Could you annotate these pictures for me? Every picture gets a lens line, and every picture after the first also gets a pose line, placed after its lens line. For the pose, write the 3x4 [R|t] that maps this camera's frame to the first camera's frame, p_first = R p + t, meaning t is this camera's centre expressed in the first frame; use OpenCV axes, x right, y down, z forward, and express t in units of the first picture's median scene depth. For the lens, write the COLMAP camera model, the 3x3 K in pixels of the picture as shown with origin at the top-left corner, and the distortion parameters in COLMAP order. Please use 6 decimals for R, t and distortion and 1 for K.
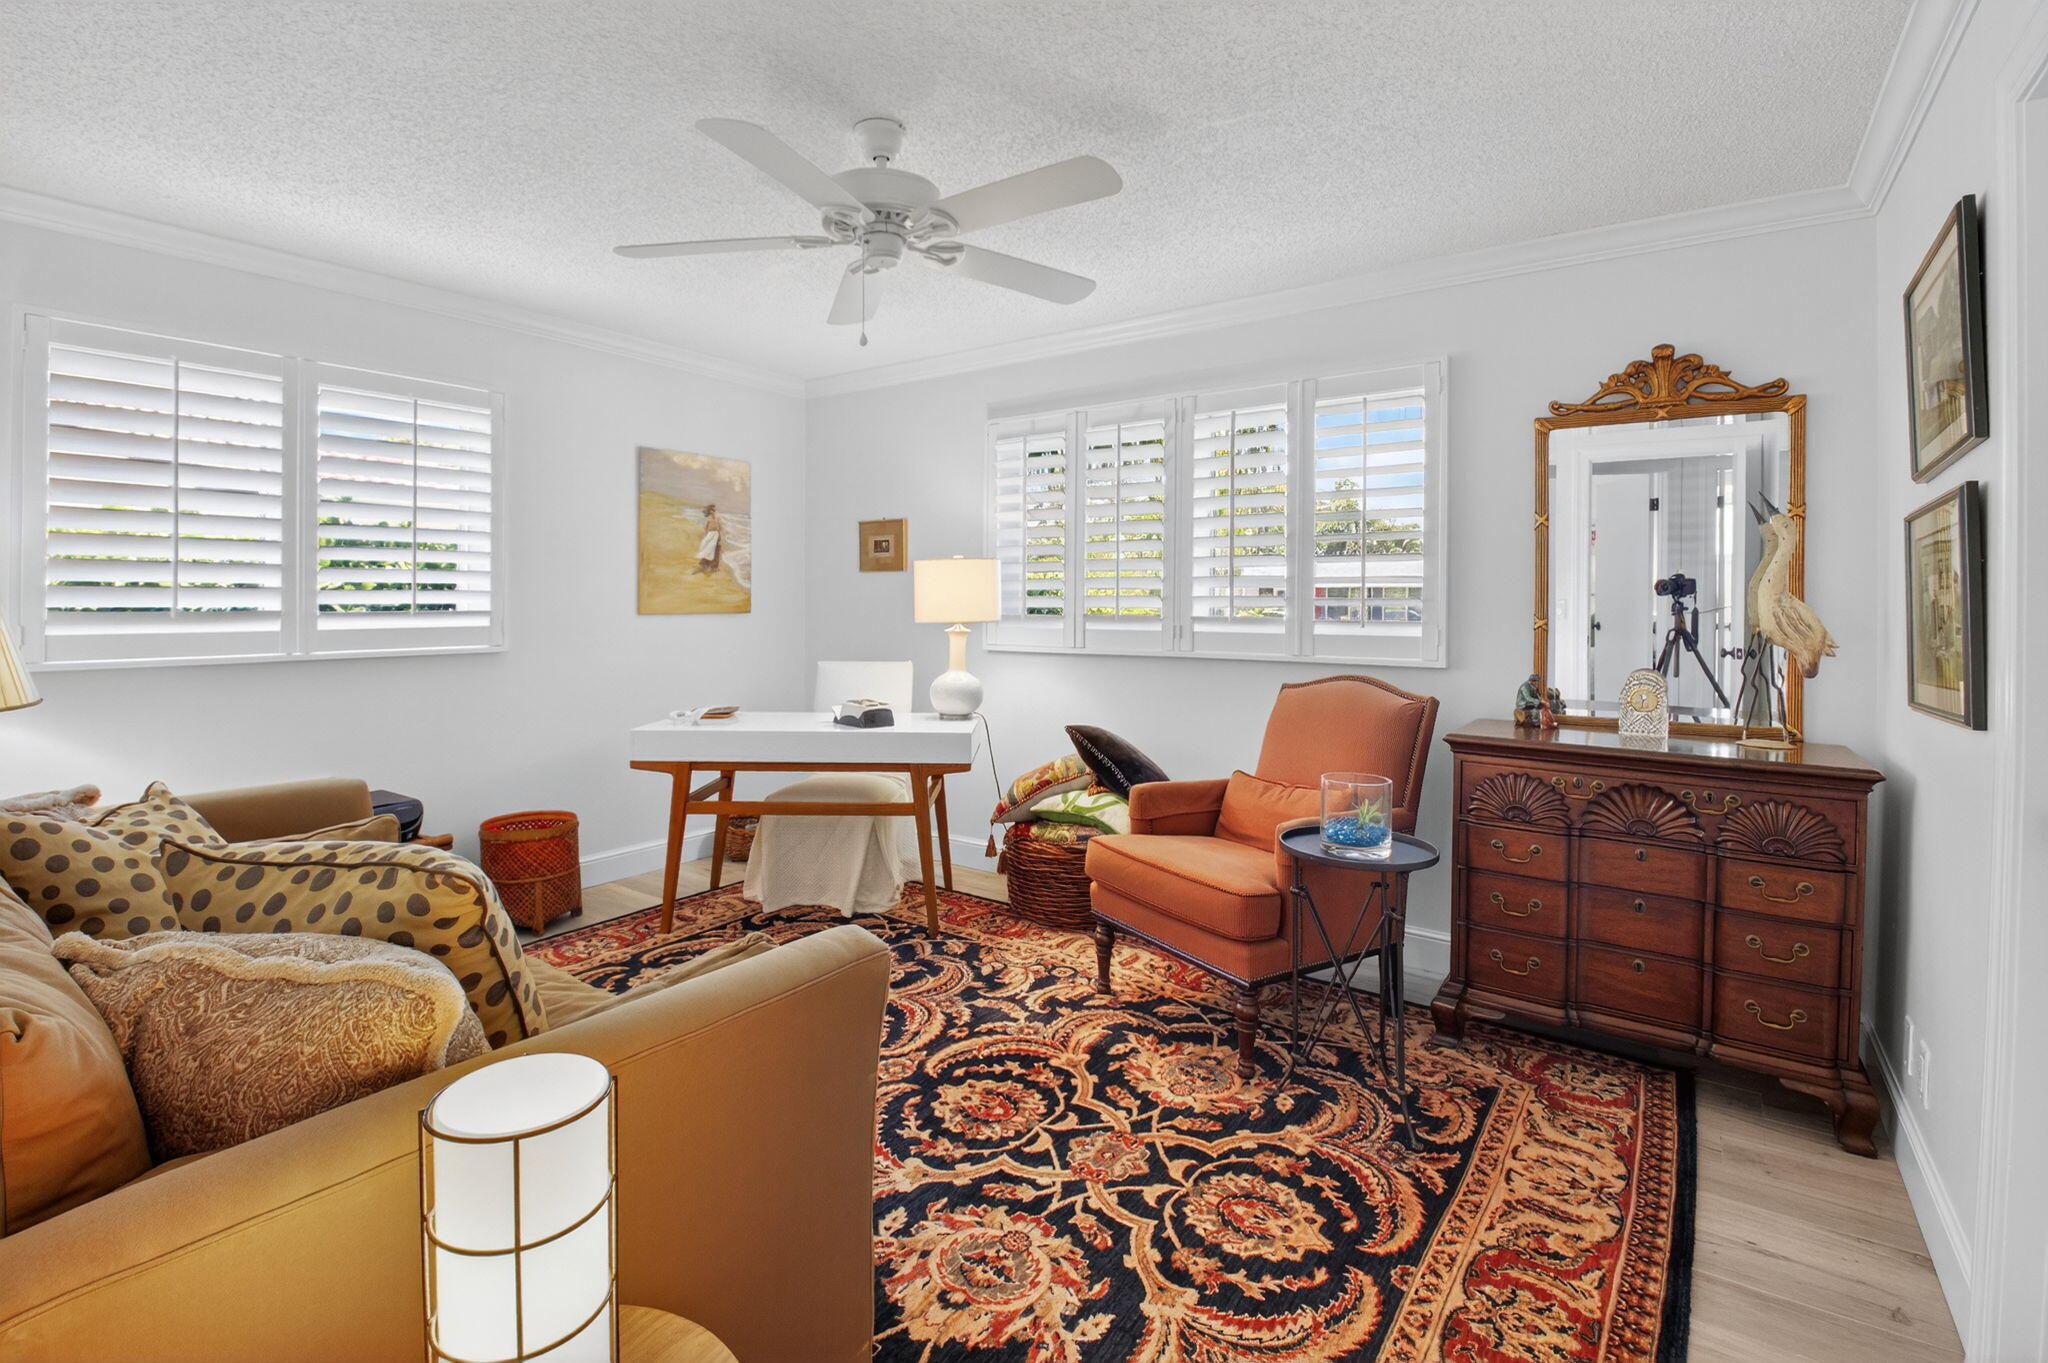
lens RADIAL K [[929.9, 0, 1025.1], [0, 929.9, 625.5], [0, 0, 1]] dist [0.022727, -0.026719]
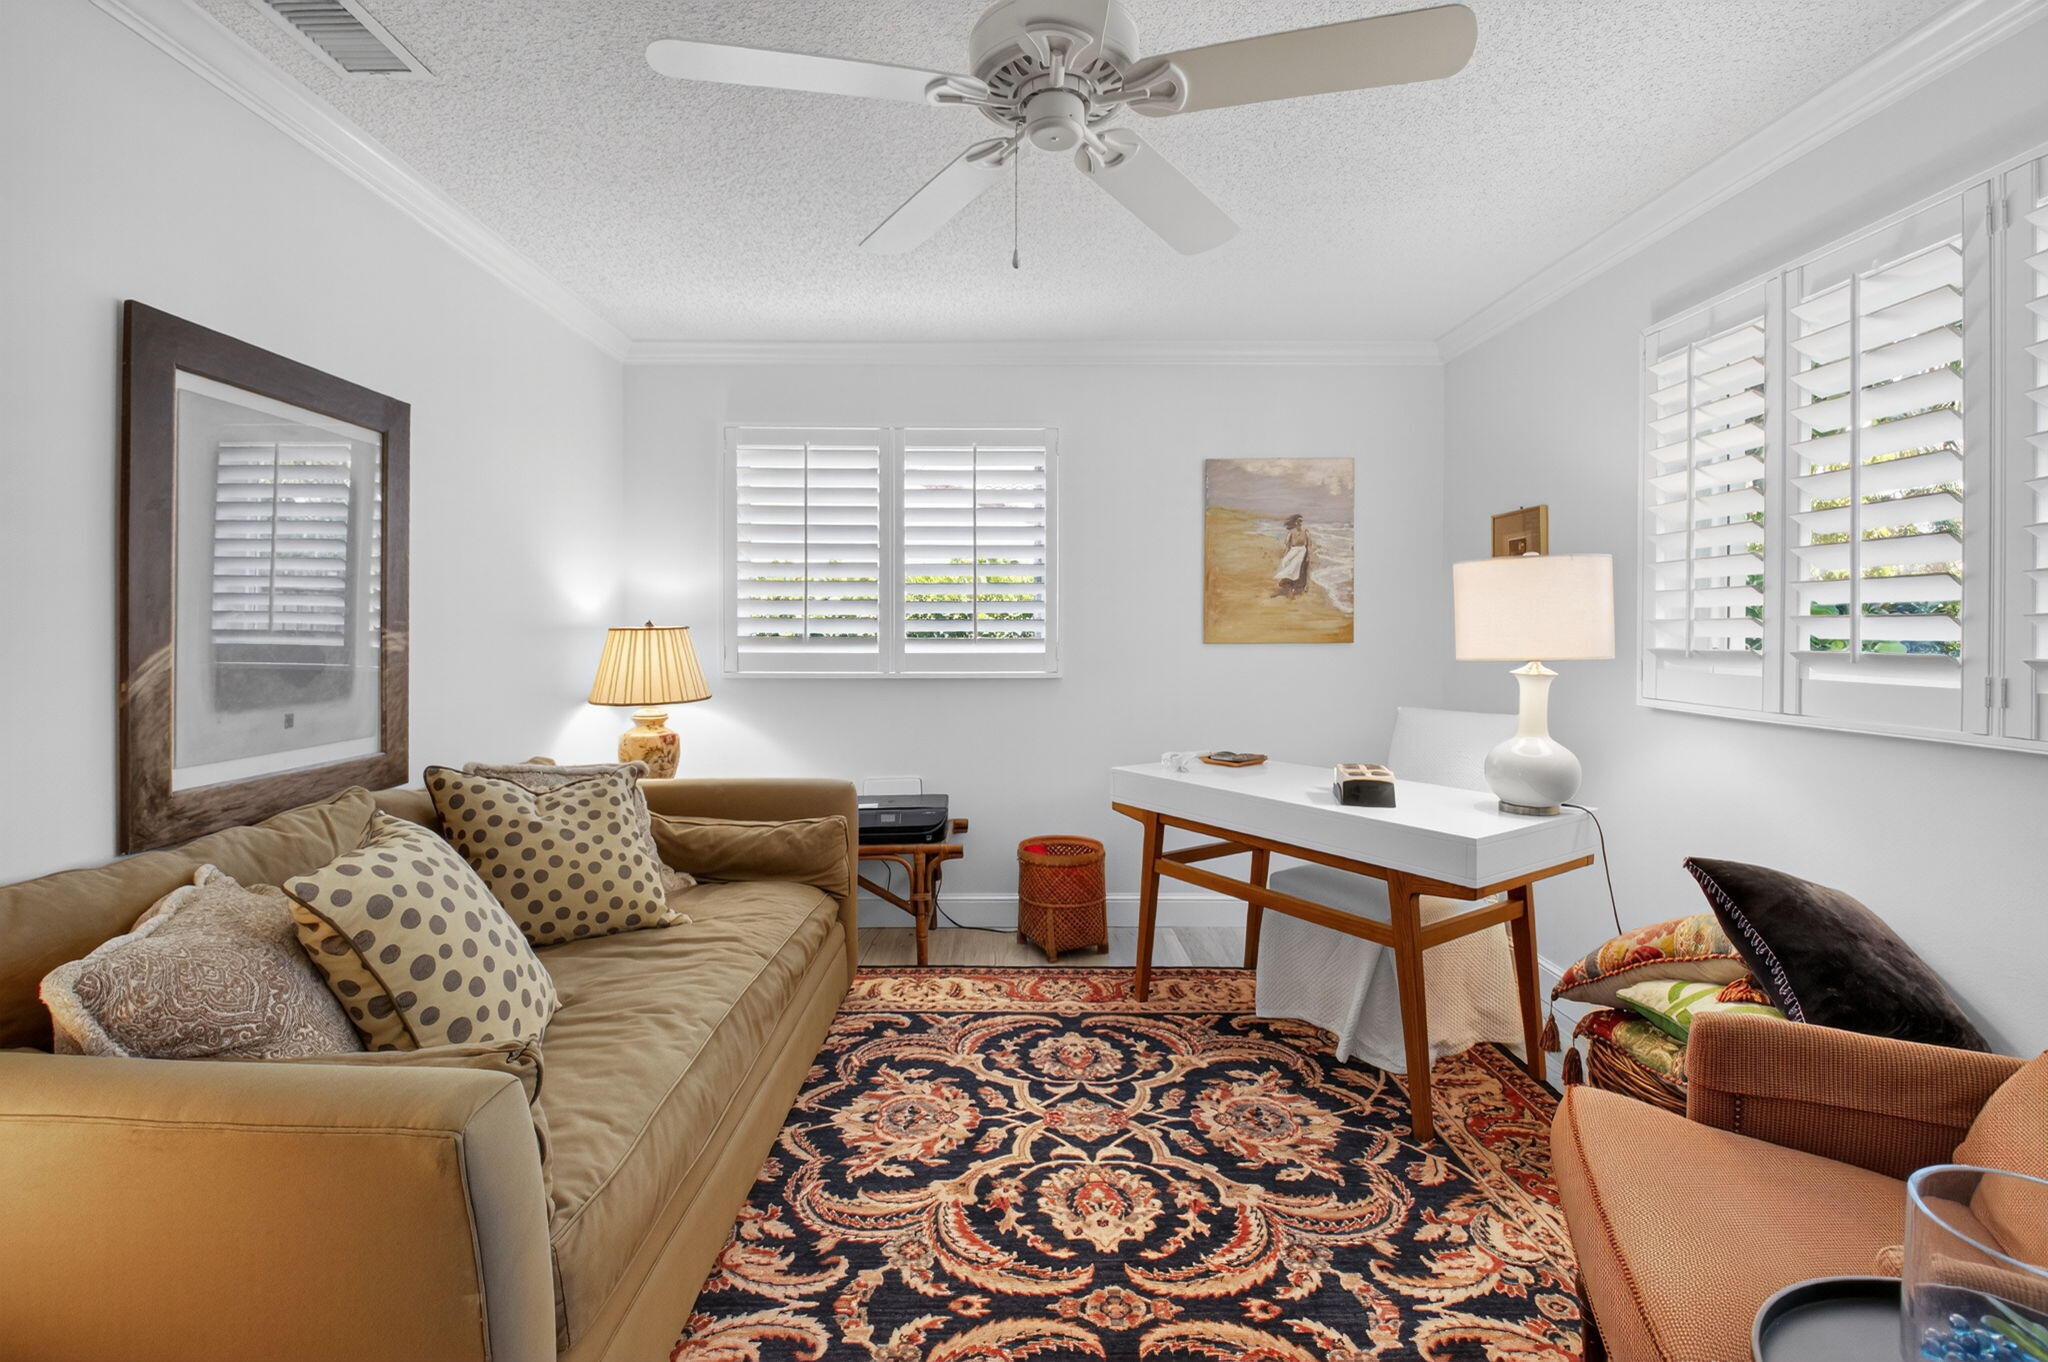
lens RADIAL K [[922.8, 0, 1022.0], [0, 922.8, 646.6], [0, 0, 1]] dist [-0.000458, -0.020167]
pose [[0.572267, 0.012590, -0.819971, 0.255692], [-0.018881, 0.999819, 0.002174, -0.008158], [0.819850, 0.014238, 0.572401, 0.380934]]
